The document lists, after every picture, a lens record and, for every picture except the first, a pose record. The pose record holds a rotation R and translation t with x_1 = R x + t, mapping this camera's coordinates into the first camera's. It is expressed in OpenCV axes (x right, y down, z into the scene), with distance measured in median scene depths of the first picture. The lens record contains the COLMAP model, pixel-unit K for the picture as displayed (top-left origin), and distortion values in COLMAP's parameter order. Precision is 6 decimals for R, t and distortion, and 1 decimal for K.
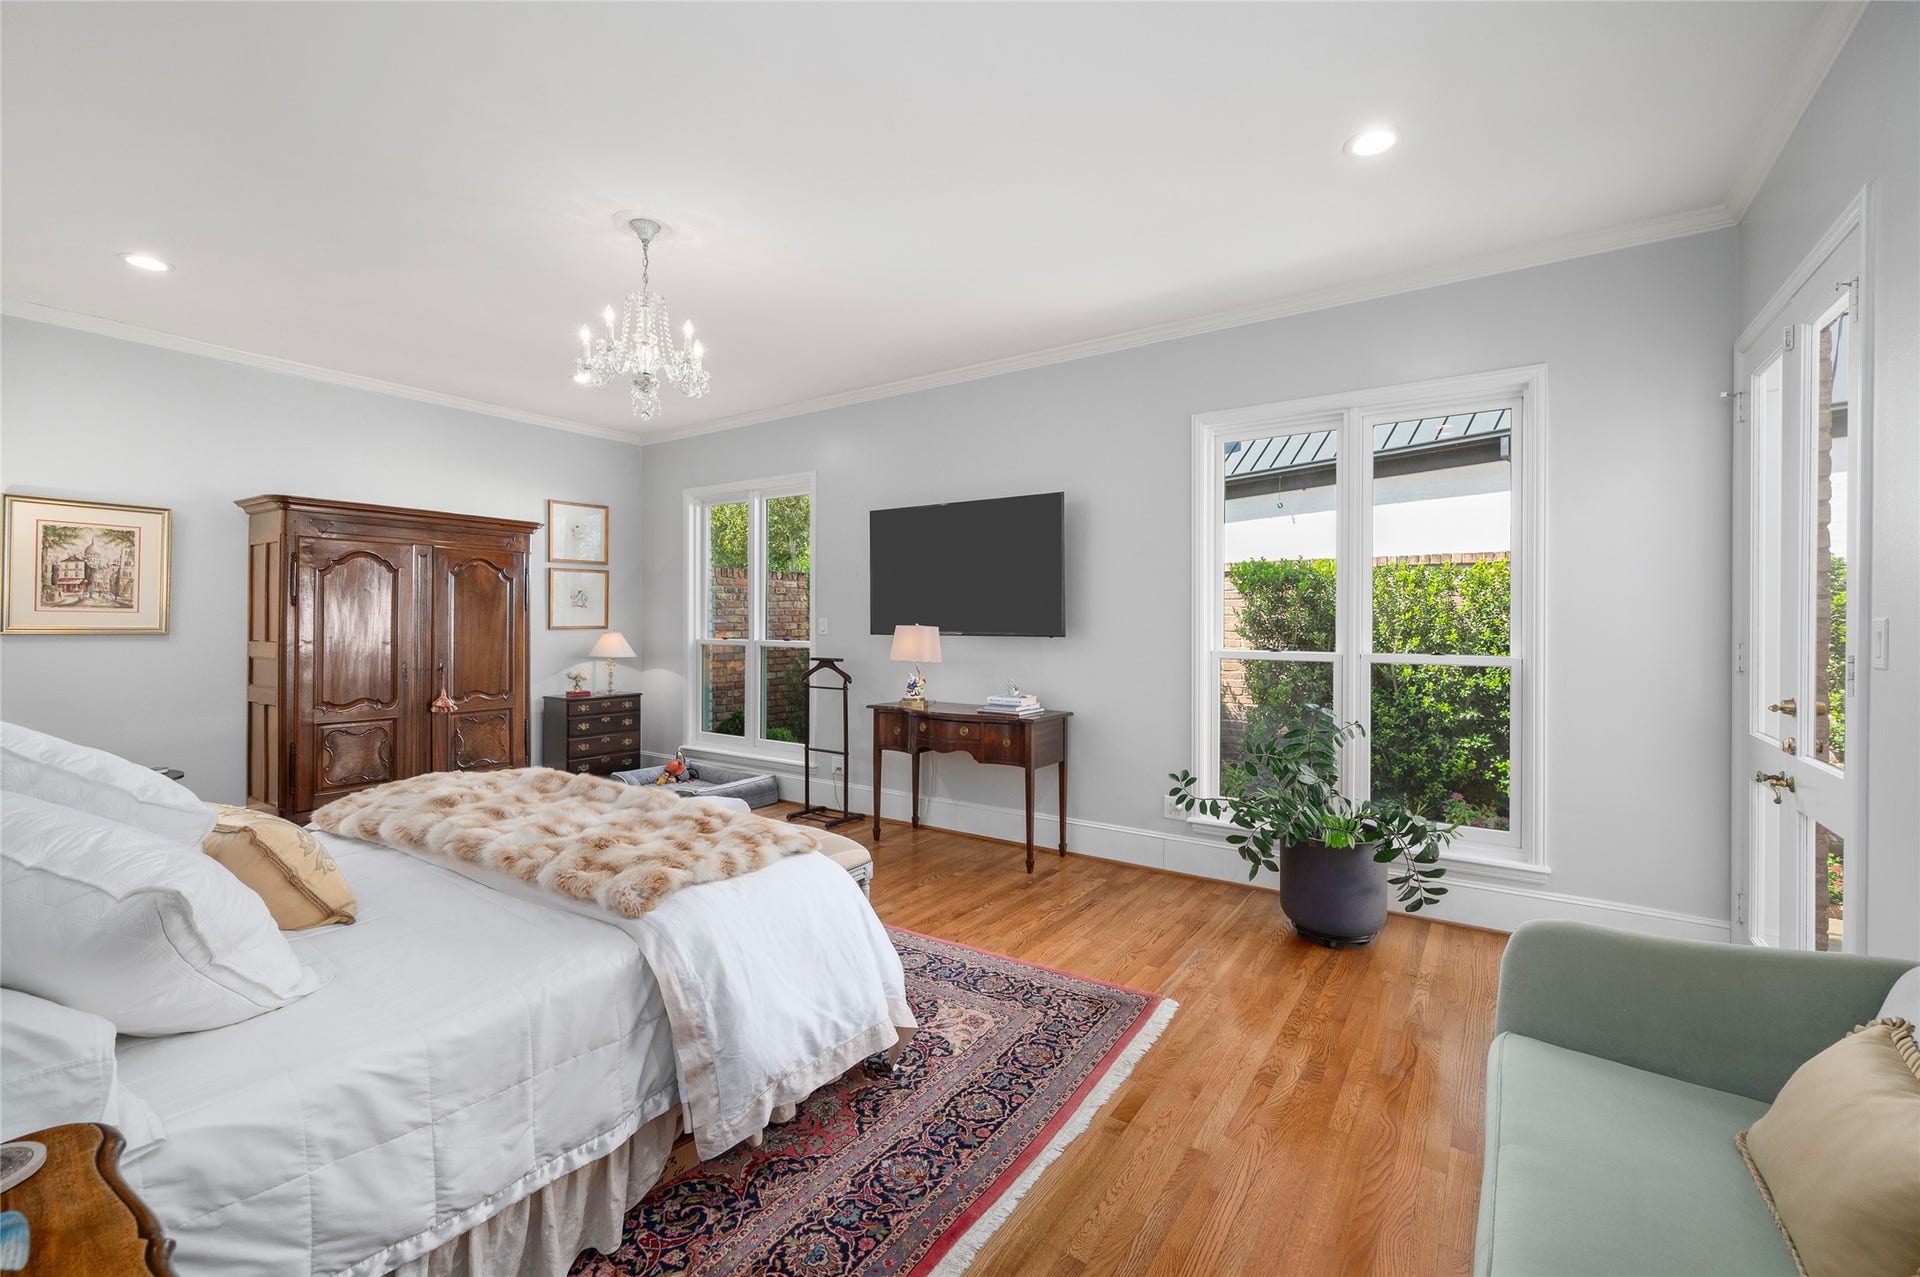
lens RADIAL K [[805.5, 0, 960.0], [0, 805.5, 638.5], [0, 0, 1]] dist [0.028957, -0.000032]
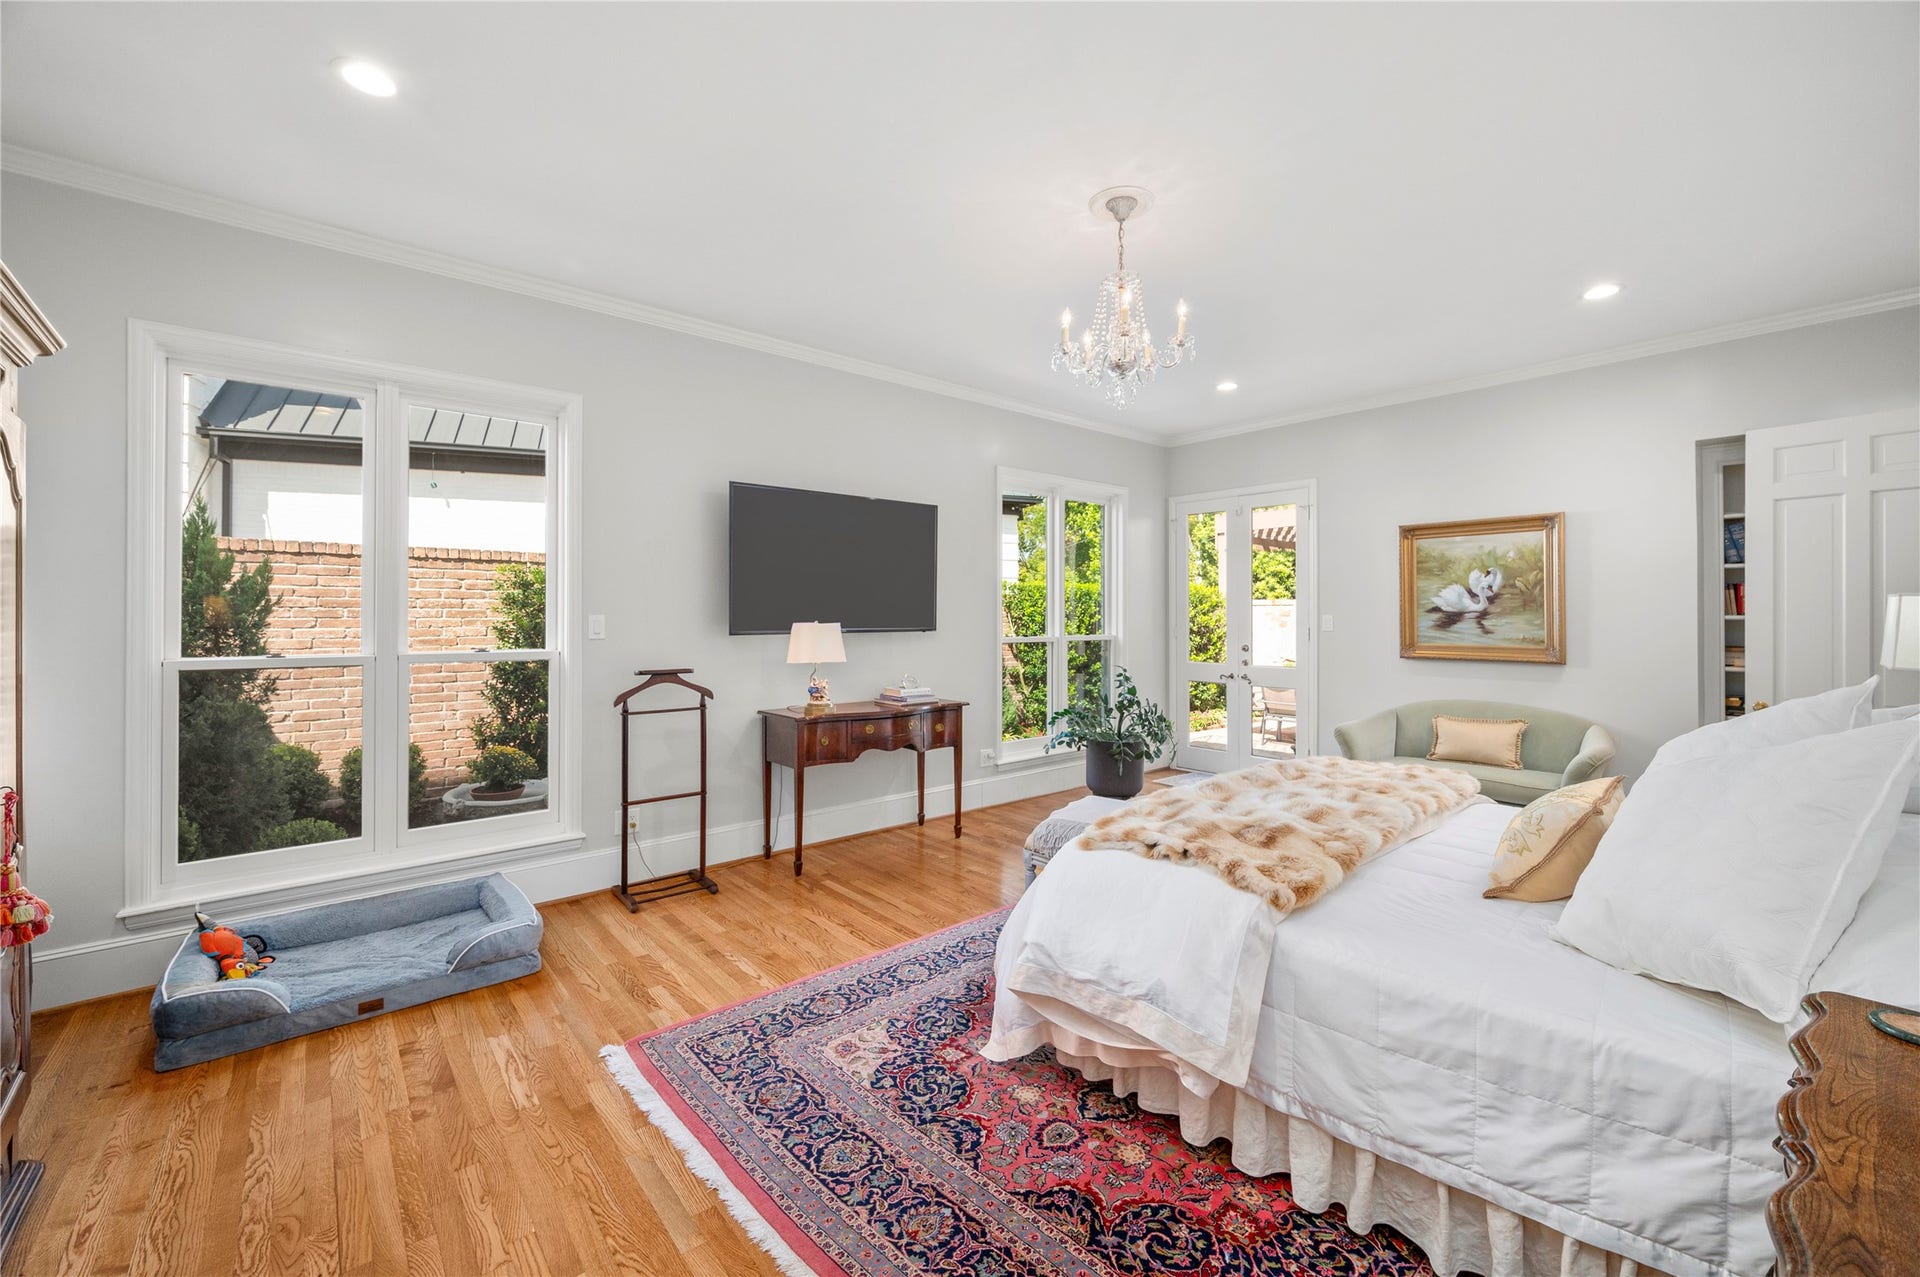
lens RADIAL K [[768.4, 0, 960.2], [0, 768.4, 617.5], [0, 0, 1]] dist [-0.000728, -0.000031]
pose [[0.251222, -0.002075, 0.967927, -0.827612], [0.022221, 0.999747, -0.003625, -0.015262], [-0.967674, 0.022419, 0.251205, 0.612801]]
